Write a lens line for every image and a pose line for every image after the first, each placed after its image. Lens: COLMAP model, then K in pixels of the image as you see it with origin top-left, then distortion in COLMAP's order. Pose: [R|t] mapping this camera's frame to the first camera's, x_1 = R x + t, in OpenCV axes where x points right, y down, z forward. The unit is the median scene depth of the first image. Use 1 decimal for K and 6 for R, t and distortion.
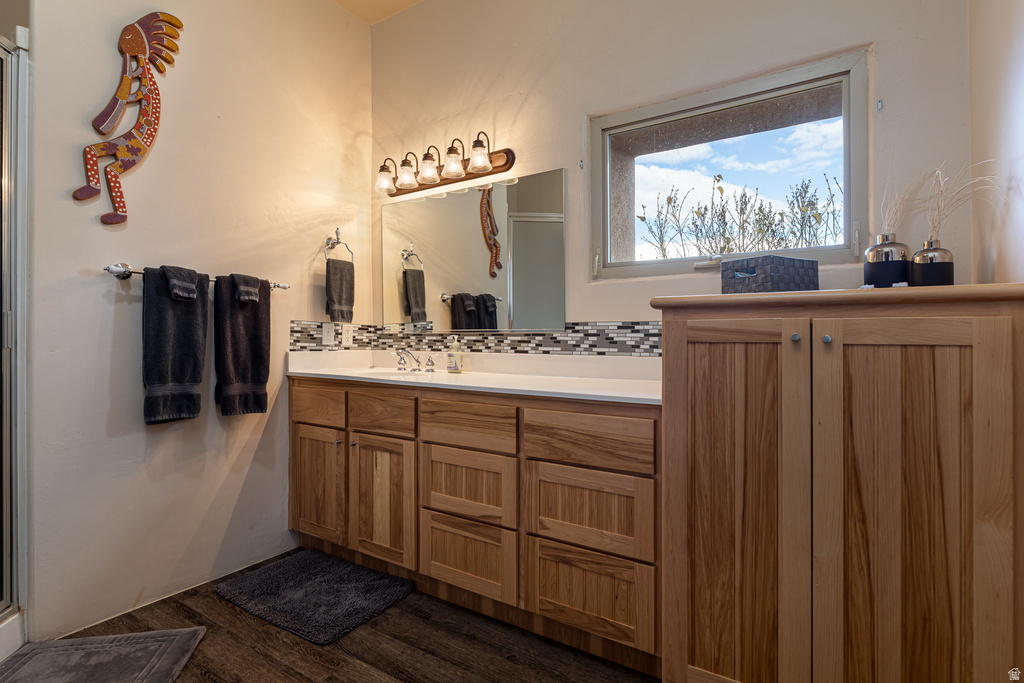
lens RADIAL K [[510.3, 0, 503.0], [0, 510.3, 336.2], [0, 0, 1]] dist [-0.001280, -0.001721]
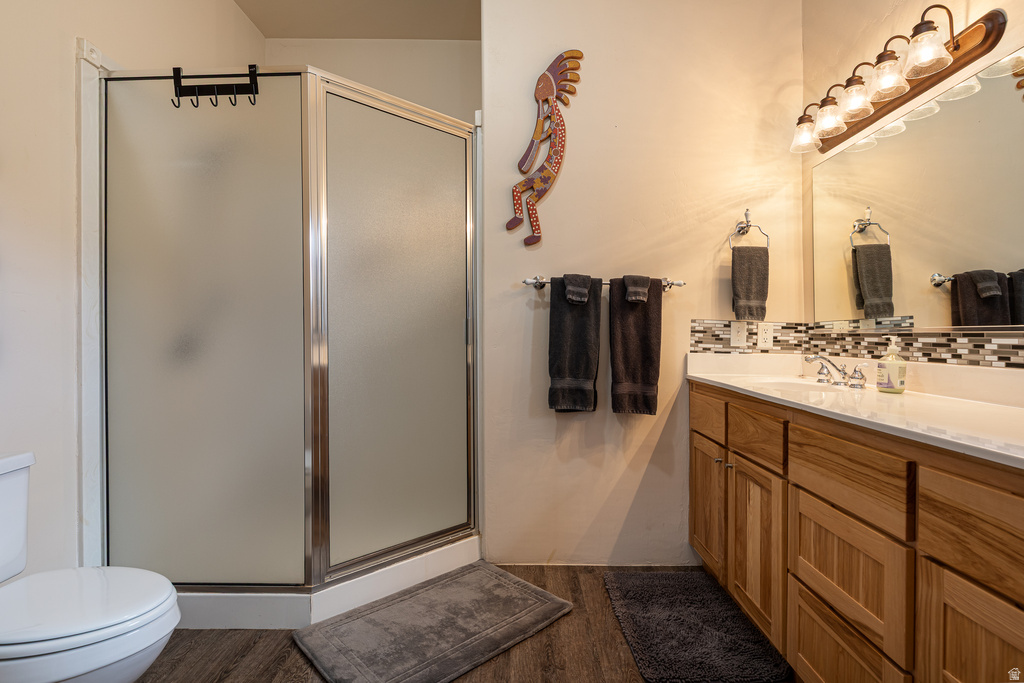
lens RADIAL K [[510.3, 0, 513.1], [0, 510.3, 342.0], [0, 0, 1]] dist [-0.001280, -0.001721]
pose [[0.554134, 0.010687, -0.832359, 0.209360], [-0.002471, 0.999934, 0.011193, 0.000260], [0.832424, -0.004146, 0.554124, 0.255134]]
